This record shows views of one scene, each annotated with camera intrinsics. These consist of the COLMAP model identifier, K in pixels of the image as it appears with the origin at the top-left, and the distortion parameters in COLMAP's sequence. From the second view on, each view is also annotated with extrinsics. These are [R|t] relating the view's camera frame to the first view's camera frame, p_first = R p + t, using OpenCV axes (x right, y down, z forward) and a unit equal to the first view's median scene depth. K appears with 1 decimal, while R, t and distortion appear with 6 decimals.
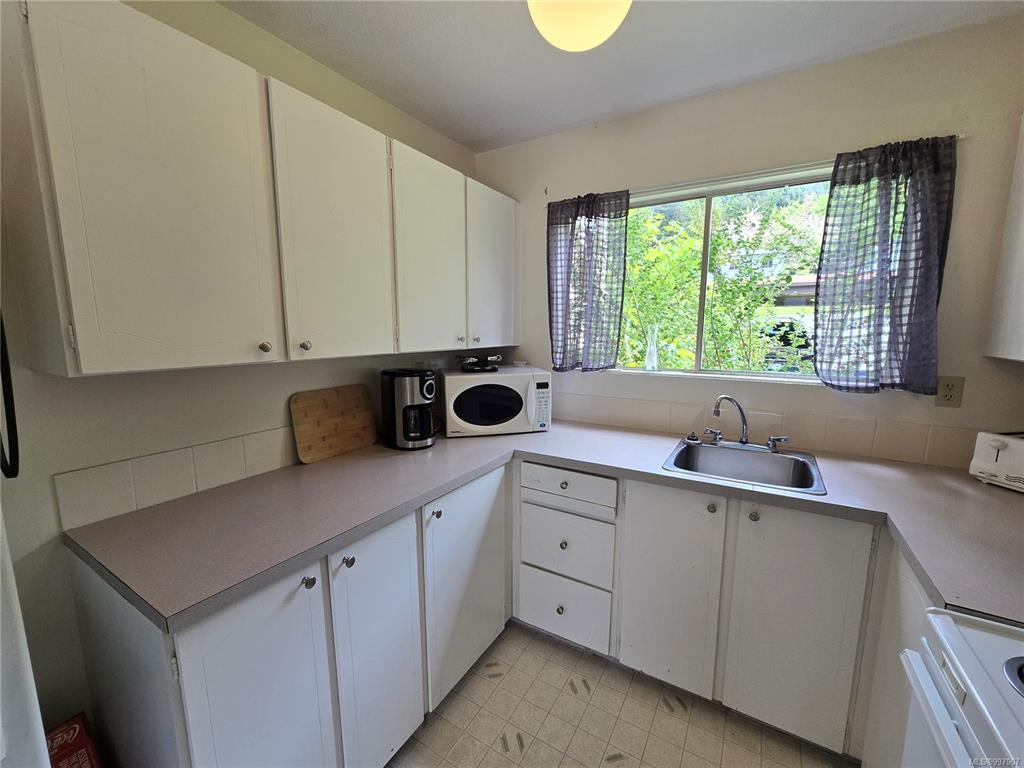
lens RADIAL K [[420.0, 0, 505.8], [0, 420.0, 391.3], [0, 0, 1]] dist [-0.009477, 0.003038]
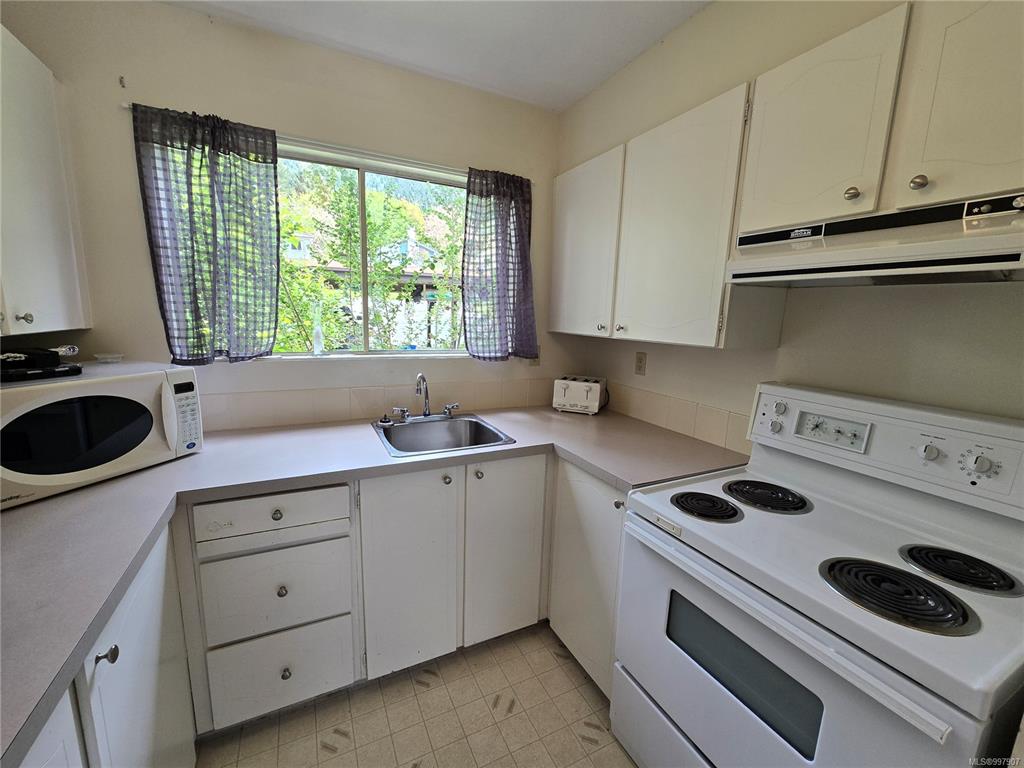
lens RADIAL K [[420.0, 0, 513.9], [0, 420.0, 389.7], [0, 0, 1]] dist [-0.009477, 0.003038]
pose [[0.527616, -0.134346, 0.838793, -0.229088], [0.096580, 0.990499, 0.097894, -0.029151], [-0.843975, 0.029360, 0.535578, 0.229819]]
